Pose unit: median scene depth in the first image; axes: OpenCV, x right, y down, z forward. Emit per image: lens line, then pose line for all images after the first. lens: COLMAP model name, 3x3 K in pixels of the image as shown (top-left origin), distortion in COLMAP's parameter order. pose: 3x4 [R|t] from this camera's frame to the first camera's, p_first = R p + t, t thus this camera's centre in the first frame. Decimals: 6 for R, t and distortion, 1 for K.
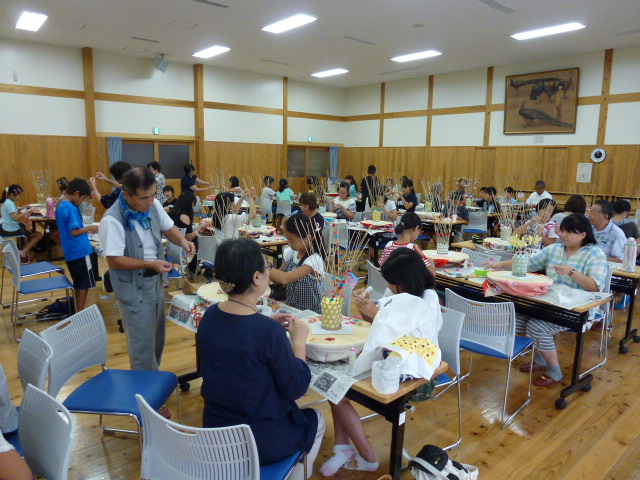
lens RADIAL K [[472.9, 0, 320.0], [0, 472.9, 240.0], [0, 0, 1]] dist [-0.014380, -0.003356]
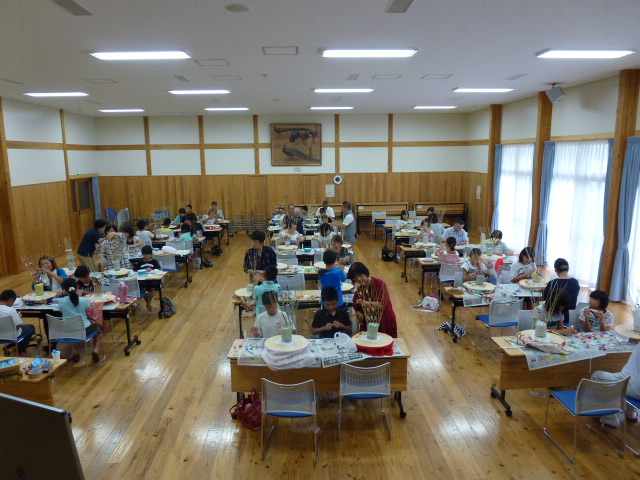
lens RADIAL K [[472.9, 0, 320.0], [0, 472.9, 240.0], [0, 0, 1]] dist [-0.014380, -0.003356]
pose [[0.605282, -0.166501, 0.778403, -0.621314], [0.153717, 0.983922, 0.090933, -0.115247], [-0.781028, 0.064613, 0.621145, 0.057320]]
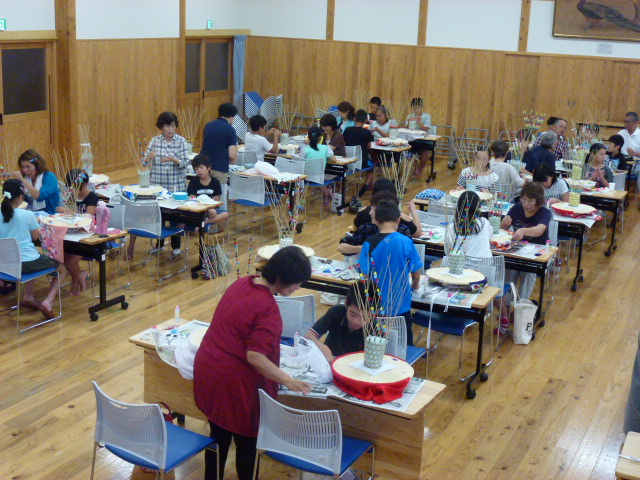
lens RADIAL K [[923.9, 0, 320.0], [0, 923.9, 240.0], [0, 0, 1]] dist [-0.000068, 0.013393]
pose [[0.910895, -0.082699, 0.404266, -0.468785], [0.044179, 0.993625, 0.103715, -0.087000], [-0.410266, -0.076613, 0.908742, -0.085845]]
